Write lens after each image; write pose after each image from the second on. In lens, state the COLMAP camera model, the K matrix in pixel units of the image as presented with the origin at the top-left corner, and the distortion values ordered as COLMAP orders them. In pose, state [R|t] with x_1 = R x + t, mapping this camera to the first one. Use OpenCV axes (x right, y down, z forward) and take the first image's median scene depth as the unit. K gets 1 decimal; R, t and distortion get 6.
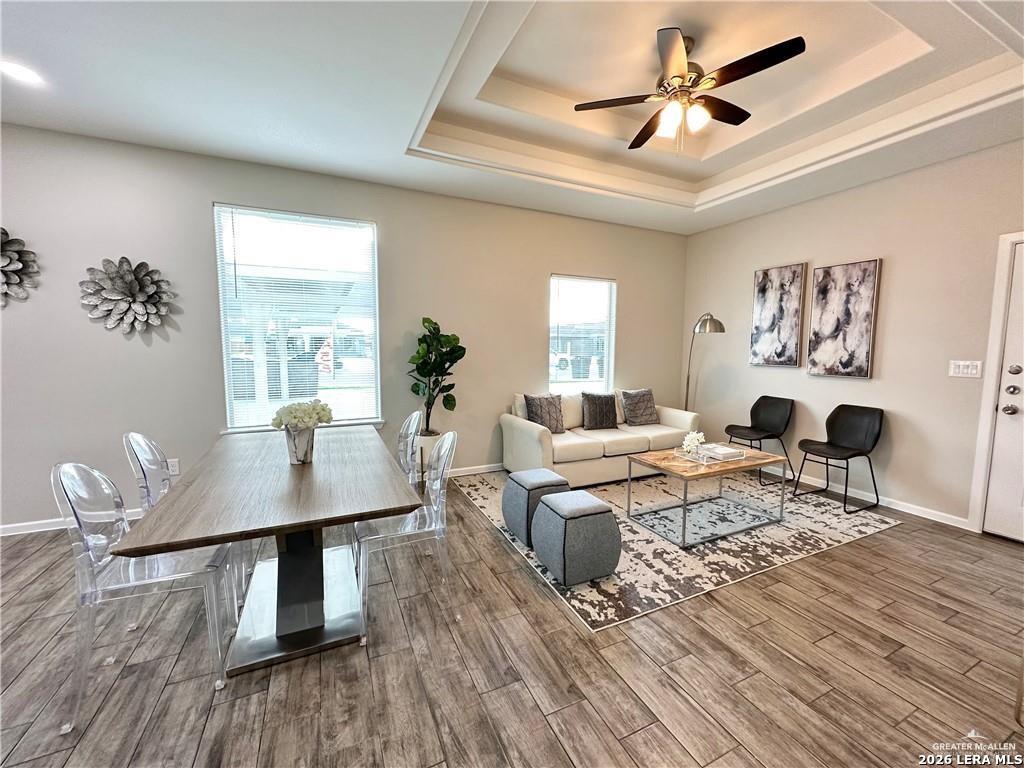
lens RADIAL K [[408.3, 0, 512.0], [0, 408.3, 384.0], [0, 0, 1]] dist [-0.002295, 0.000072]
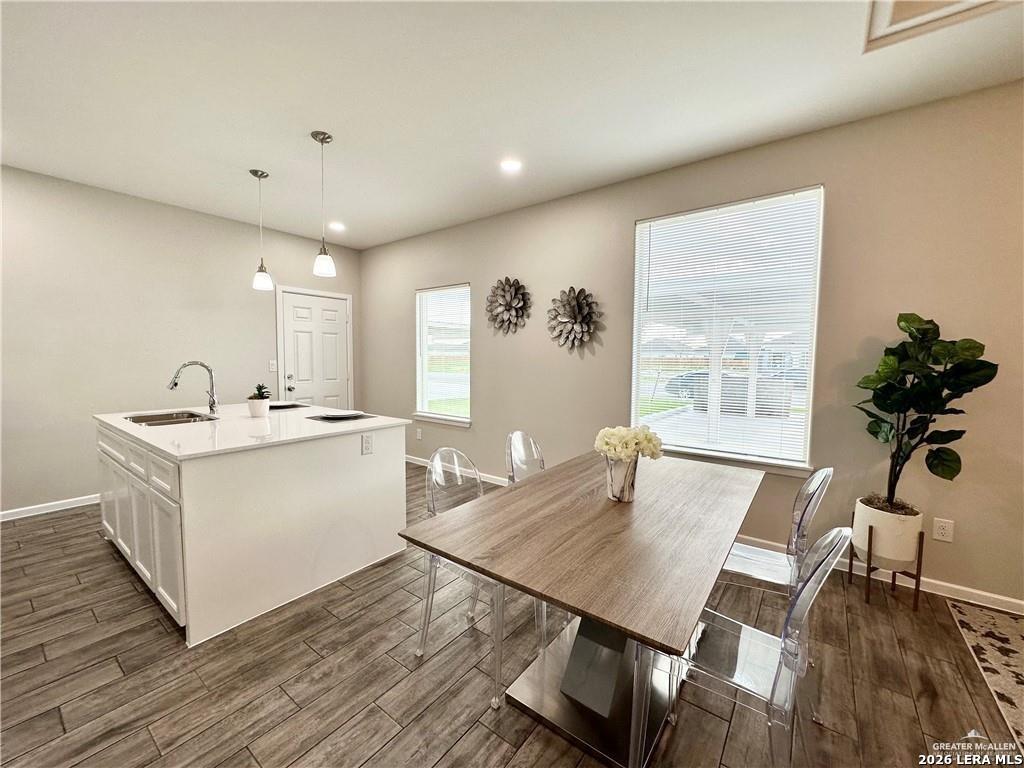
lens RADIAL K [[408.3, 0, 512.0], [0, 408.3, 384.0], [0, 0, 1]] dist [-0.002295, 0.000072]
pose [[0.466431, 0.054704, -0.882864, 0.053492], [-0.089264, 0.995902, 0.014549, -0.017570], [0.880042, 0.072022, 0.469403, 0.231794]]
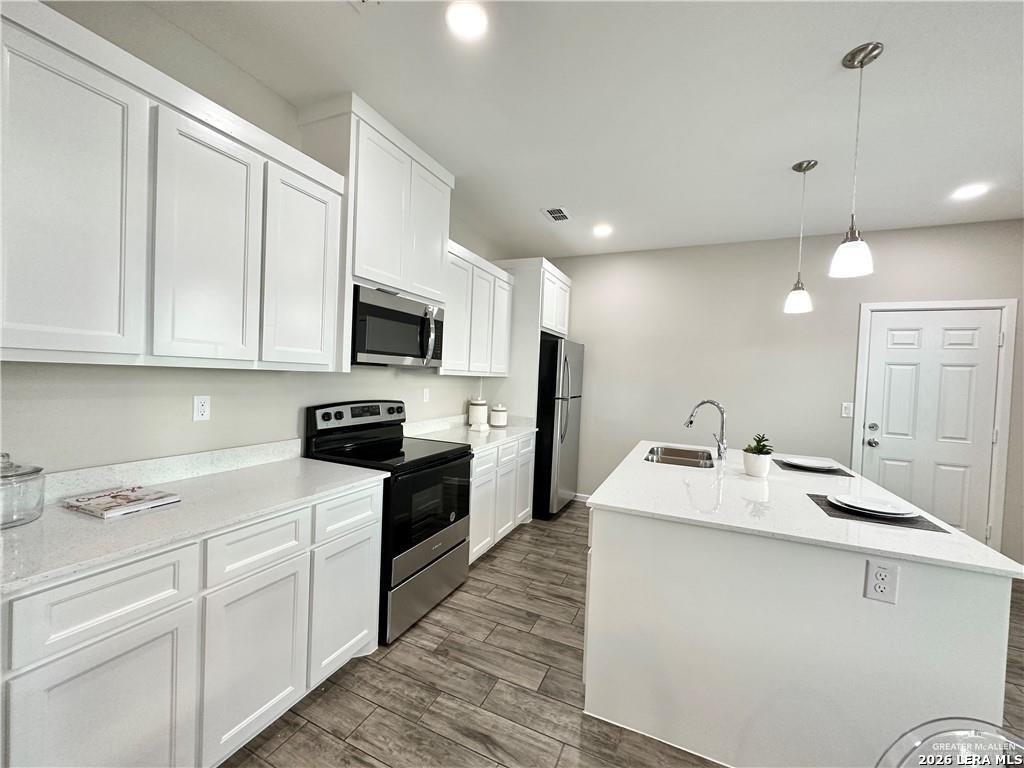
lens RADIAL K [[408.3, 0, 512.0], [0, 408.3, 384.0], [0, 0, 1]] dist [-0.002295, 0.000072]
pose [[-0.761481, -0.023656, -0.647755, -0.192627], [-0.107402, 0.990125, 0.090099, -0.052798], [0.639227, 0.138179, -0.756502, 0.390203]]
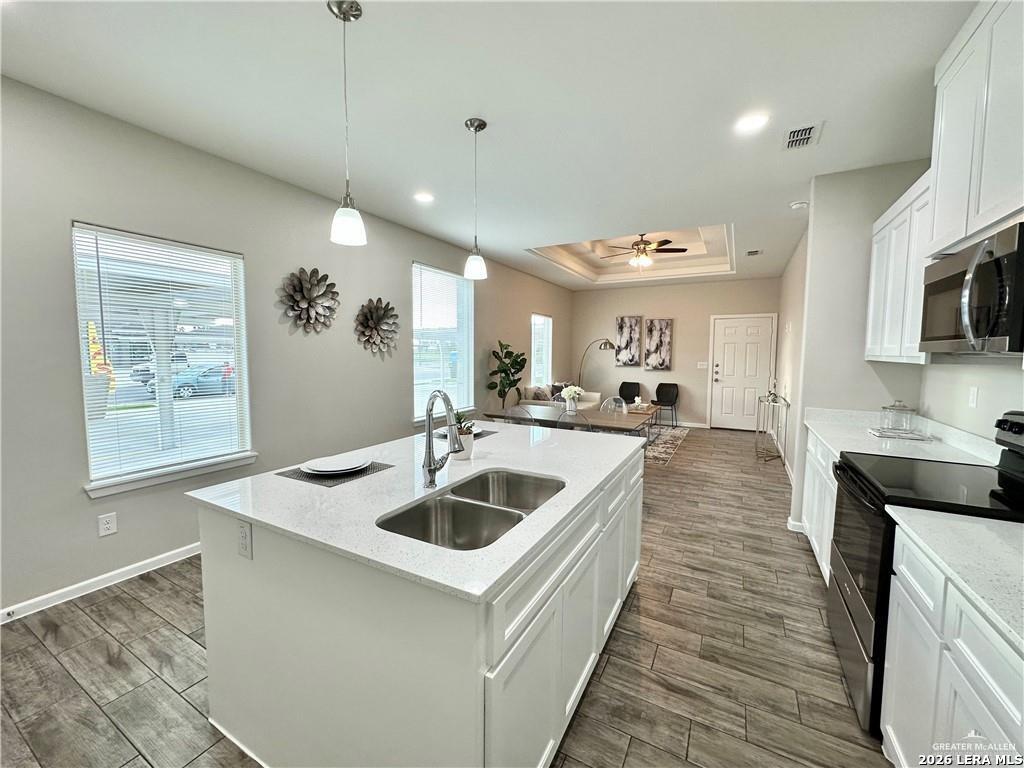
lens RADIAL K [[408.3, 0, 512.0], [0, 408.3, 384.0], [0, 0, 1]] dist [-0.002295, 0.000072]
pose [[0.811017, -0.047171, 0.583117, -1.149853], [0.055037, 0.998475, 0.004225, 0.002301], [-0.582428, 0.028667, 0.812377, -0.323808]]
